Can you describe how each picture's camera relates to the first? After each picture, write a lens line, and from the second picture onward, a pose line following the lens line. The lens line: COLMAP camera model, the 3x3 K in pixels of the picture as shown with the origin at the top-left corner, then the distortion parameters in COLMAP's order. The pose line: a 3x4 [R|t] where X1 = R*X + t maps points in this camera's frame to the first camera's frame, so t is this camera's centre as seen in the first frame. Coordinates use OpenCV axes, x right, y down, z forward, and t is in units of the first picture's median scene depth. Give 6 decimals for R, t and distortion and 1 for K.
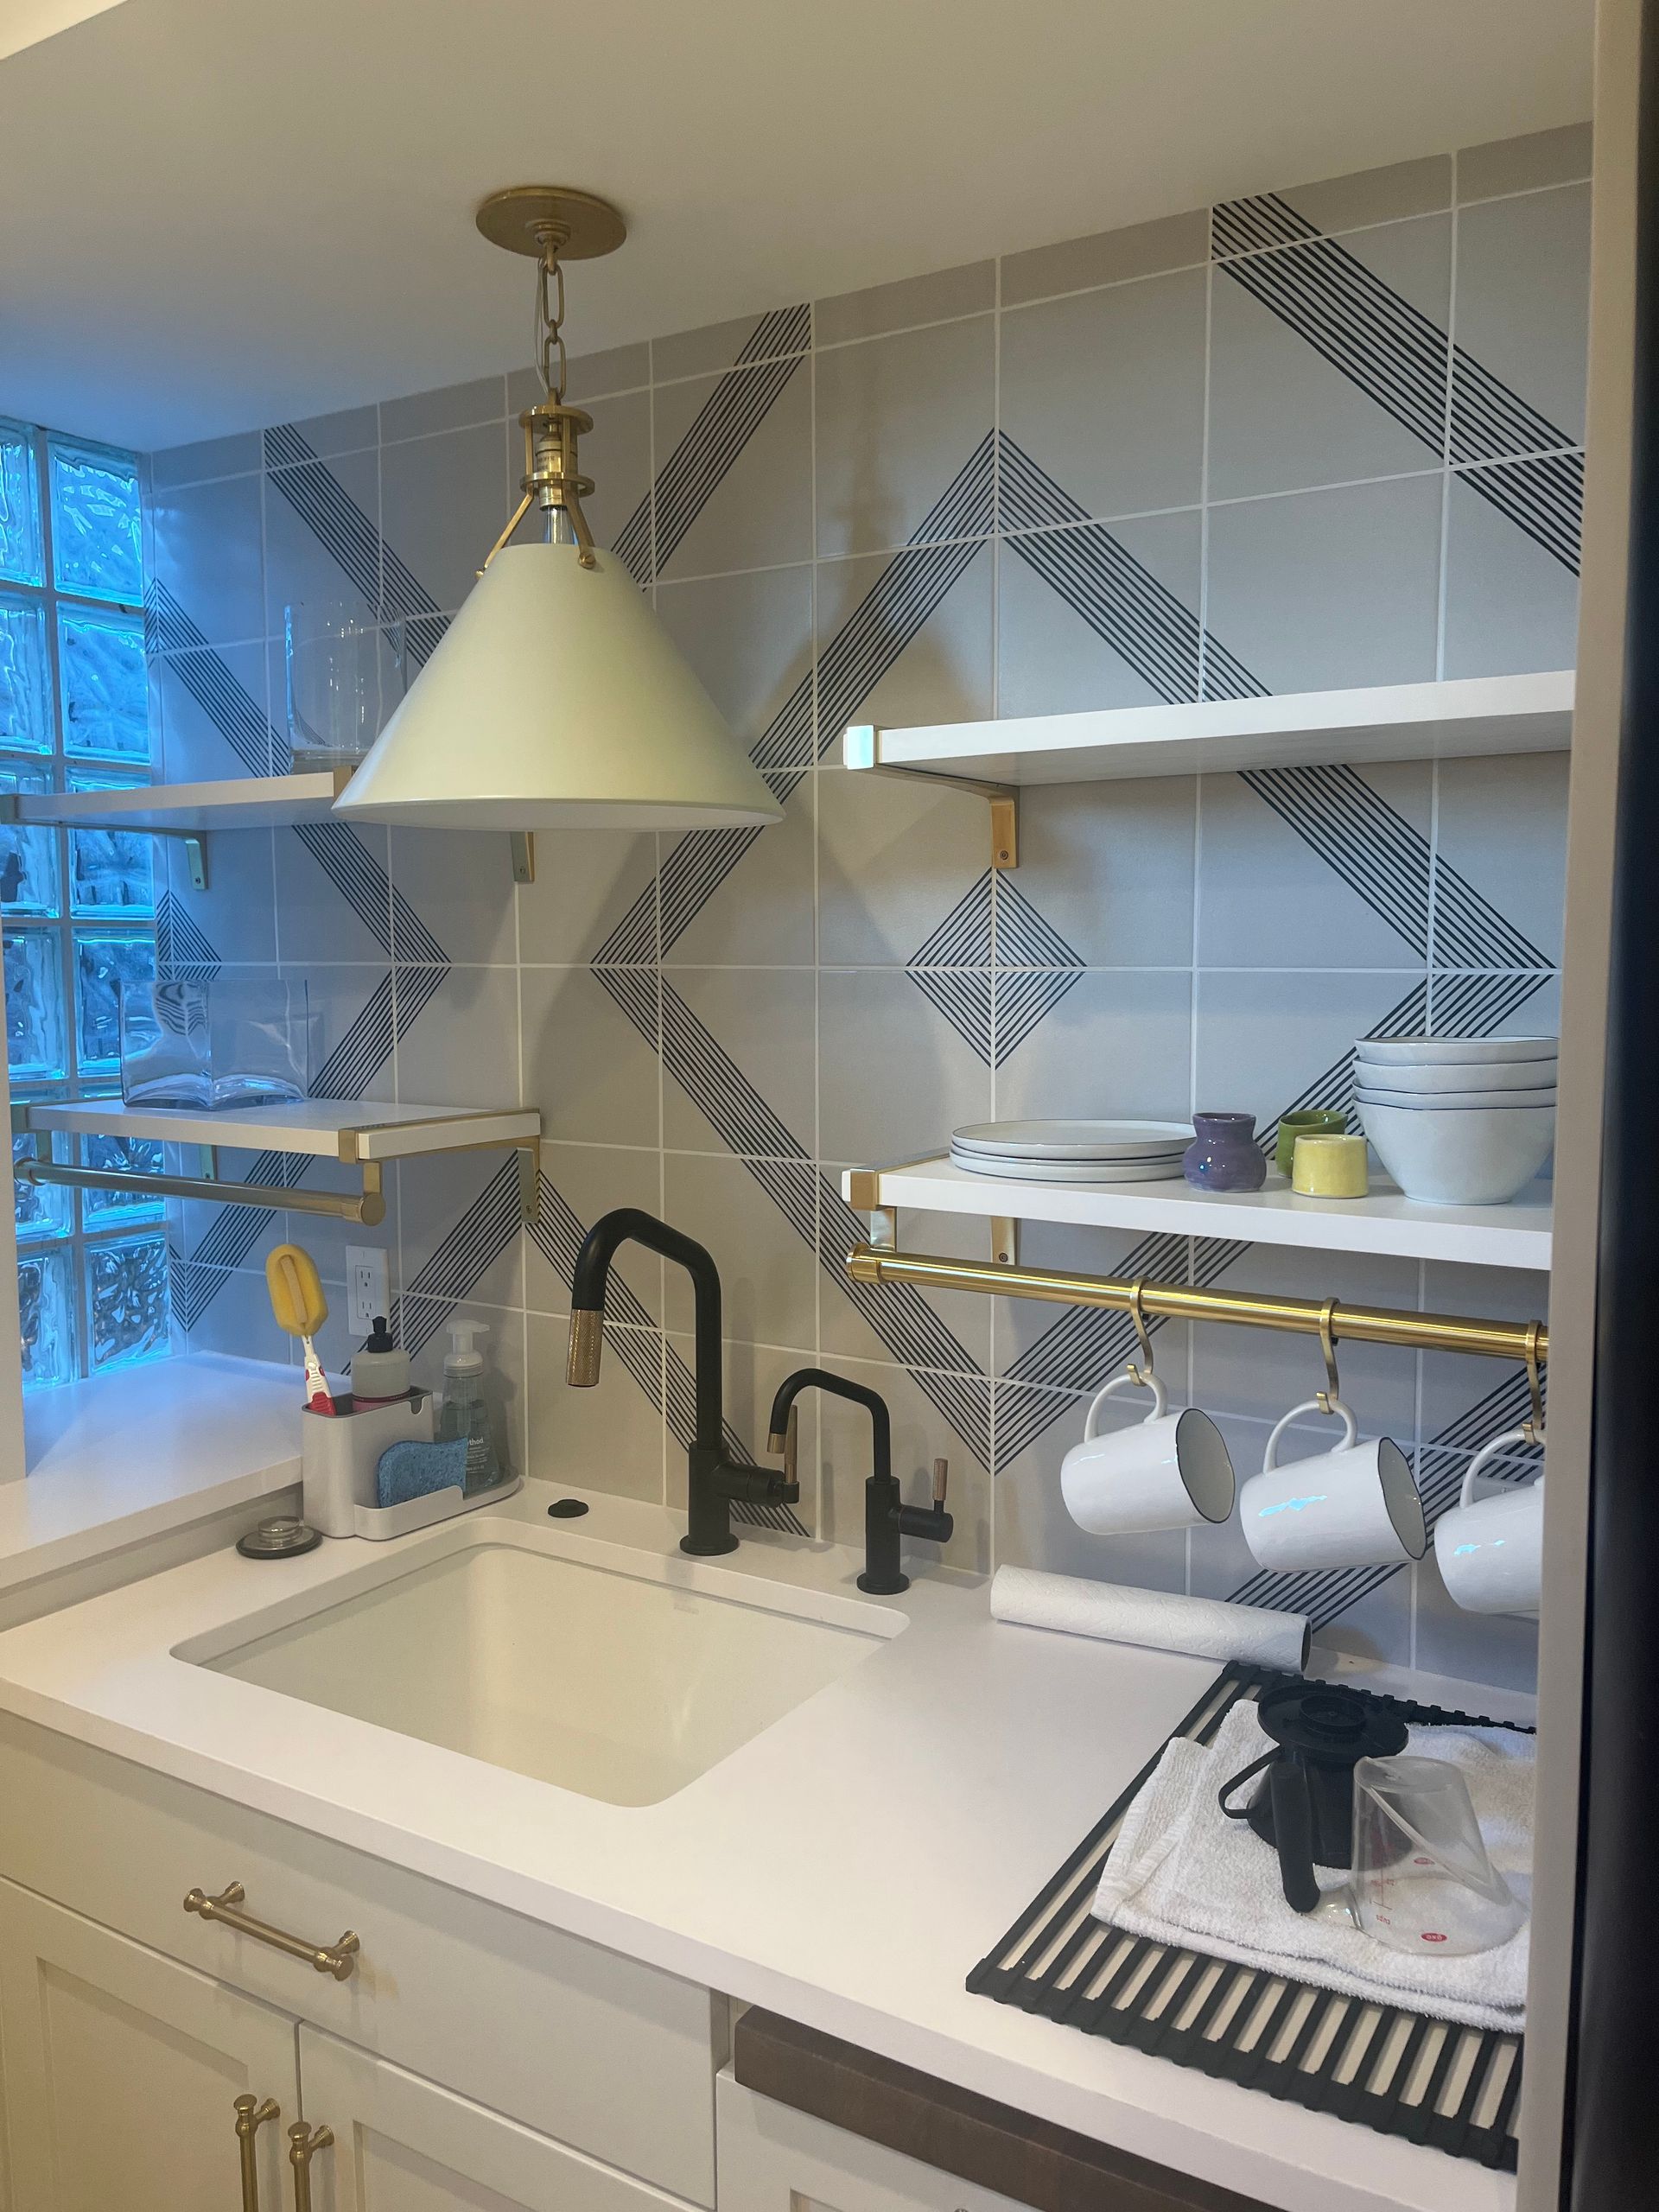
lens RADIAL K [[1635.2, 0, 829.5], [0, 1635.2, 1106.0], [0, 0, 1]] dist [0.062004, -0.105702]
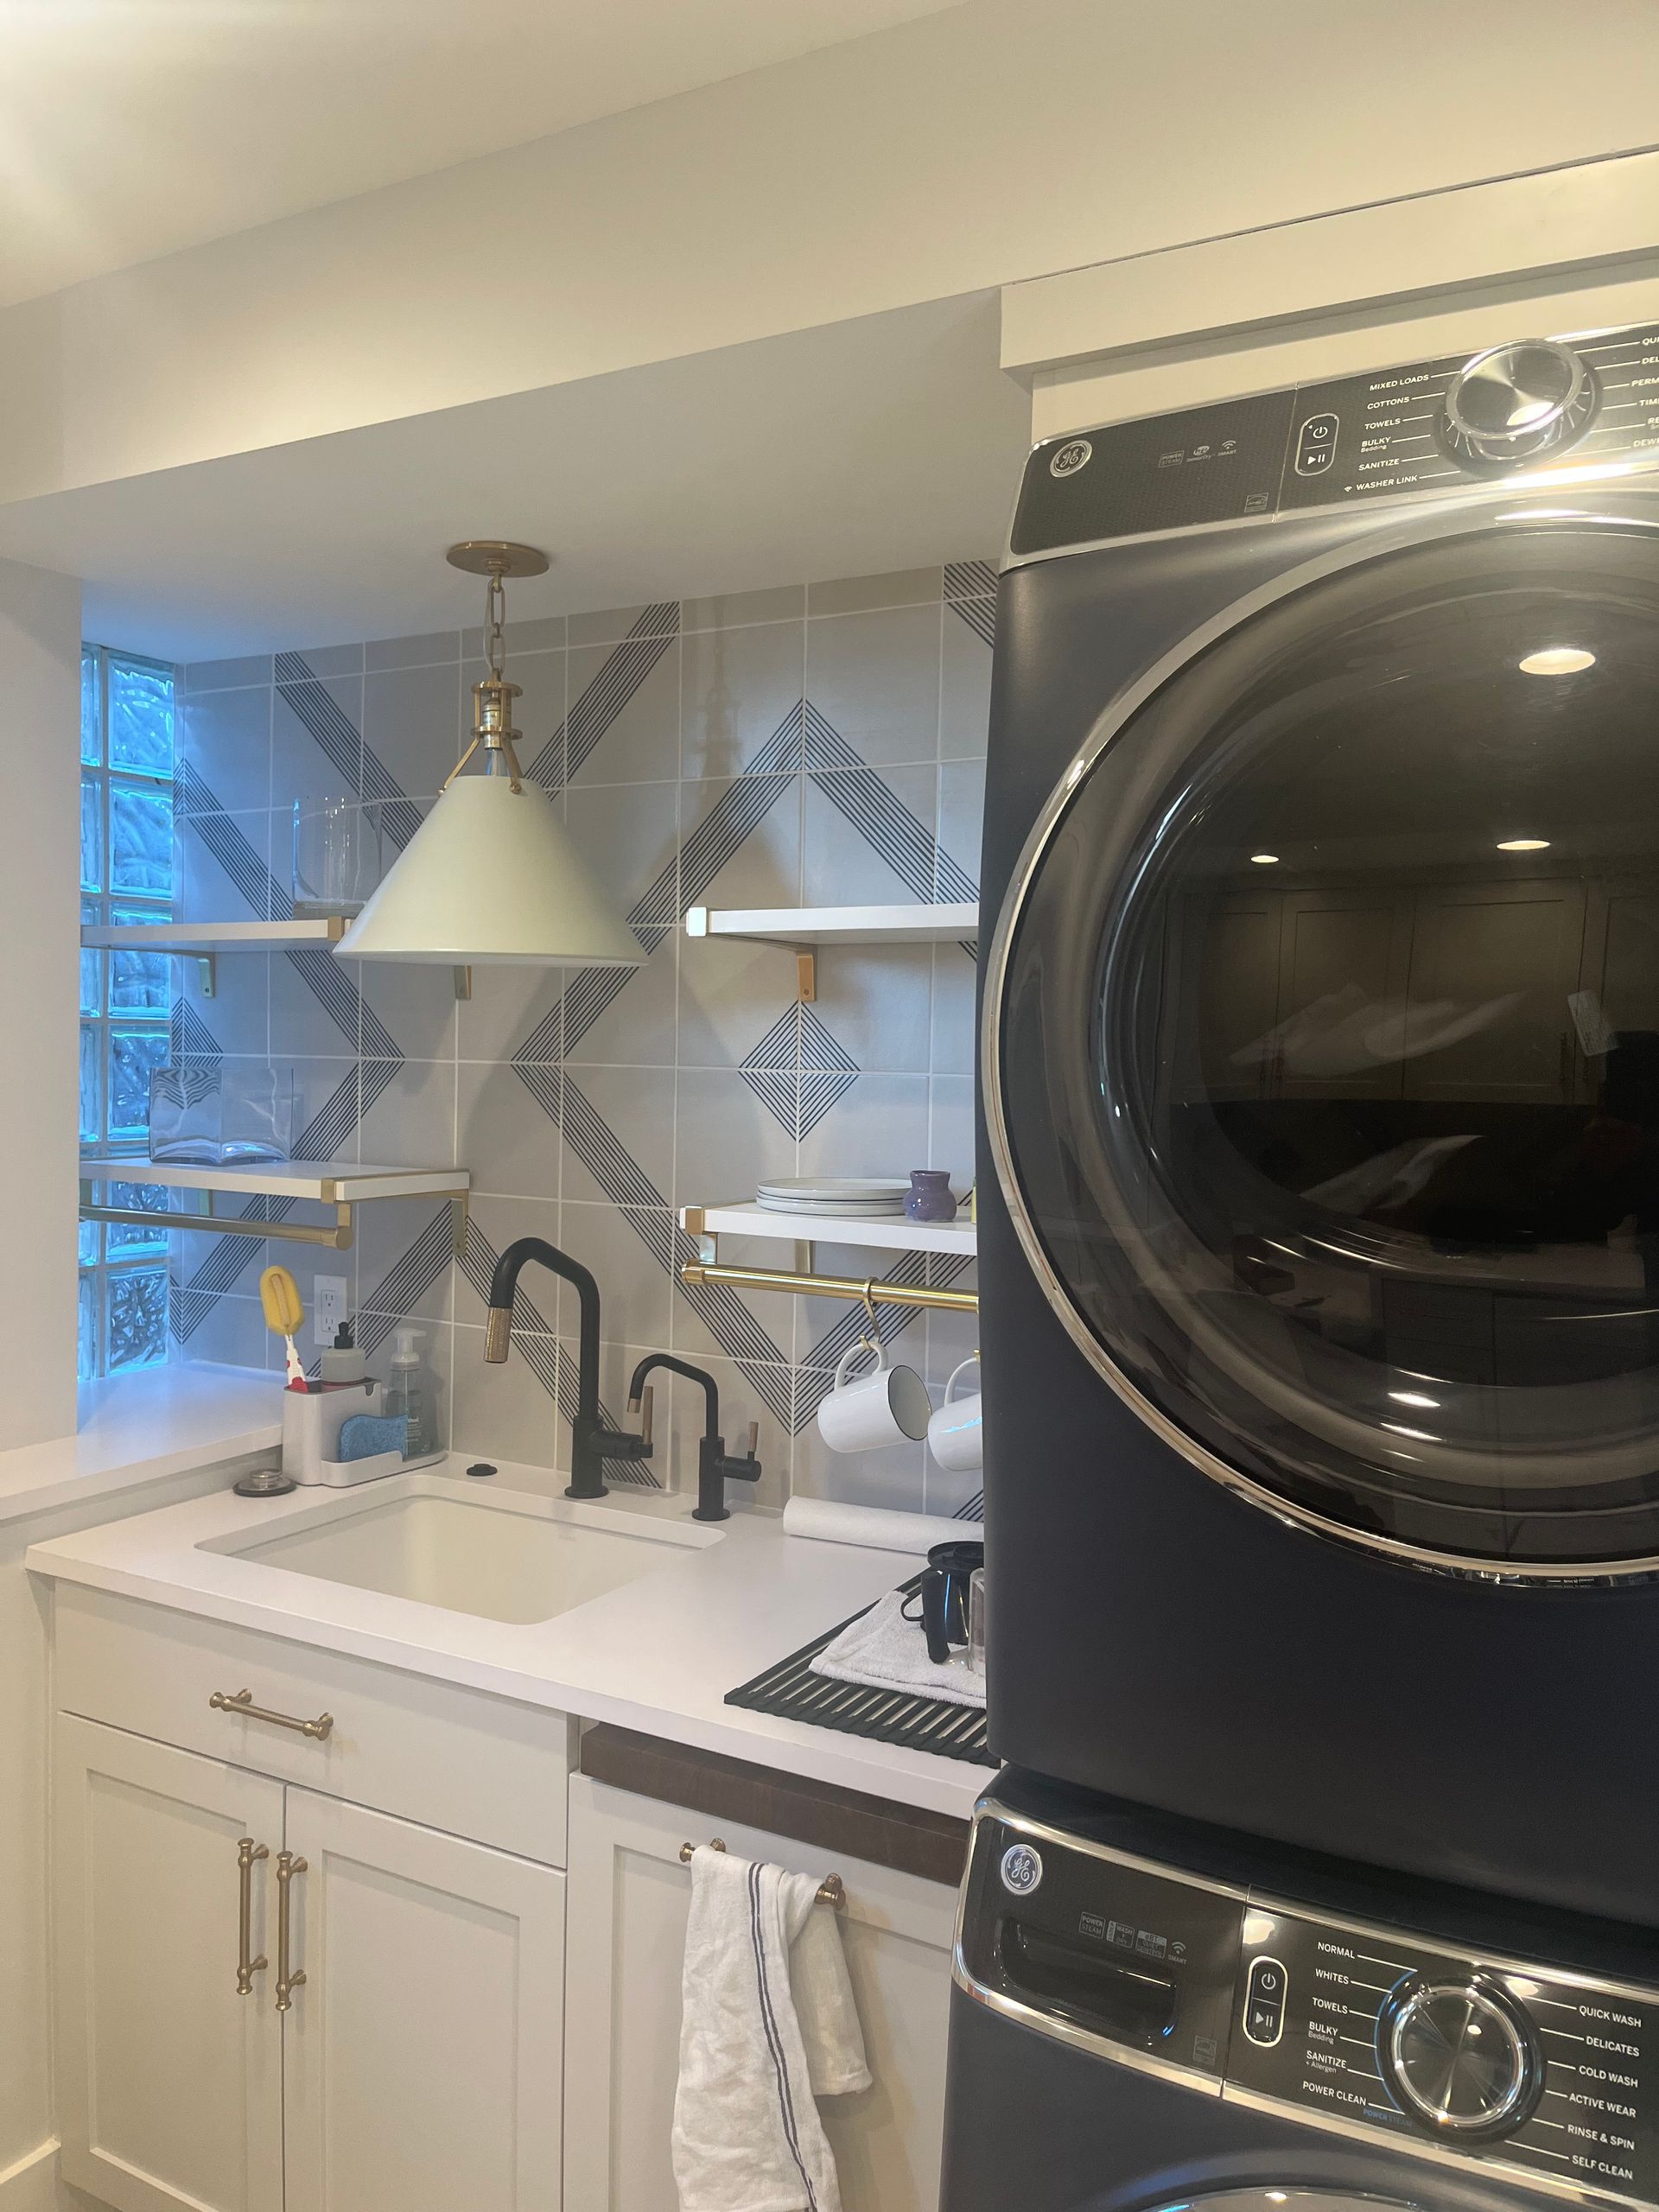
lens RADIAL K [[1683.5, 0, 811.2], [0, 1683.5, 1100.4], [0, 0, 1]] dist [0.064764, -0.108750]
pose [[0.999355, 0.019451, 0.030177, 0.063702], [-0.017576, 0.997970, -0.061212, 0.027788], [-0.031306, 0.060642, 0.997669, -0.415952]]
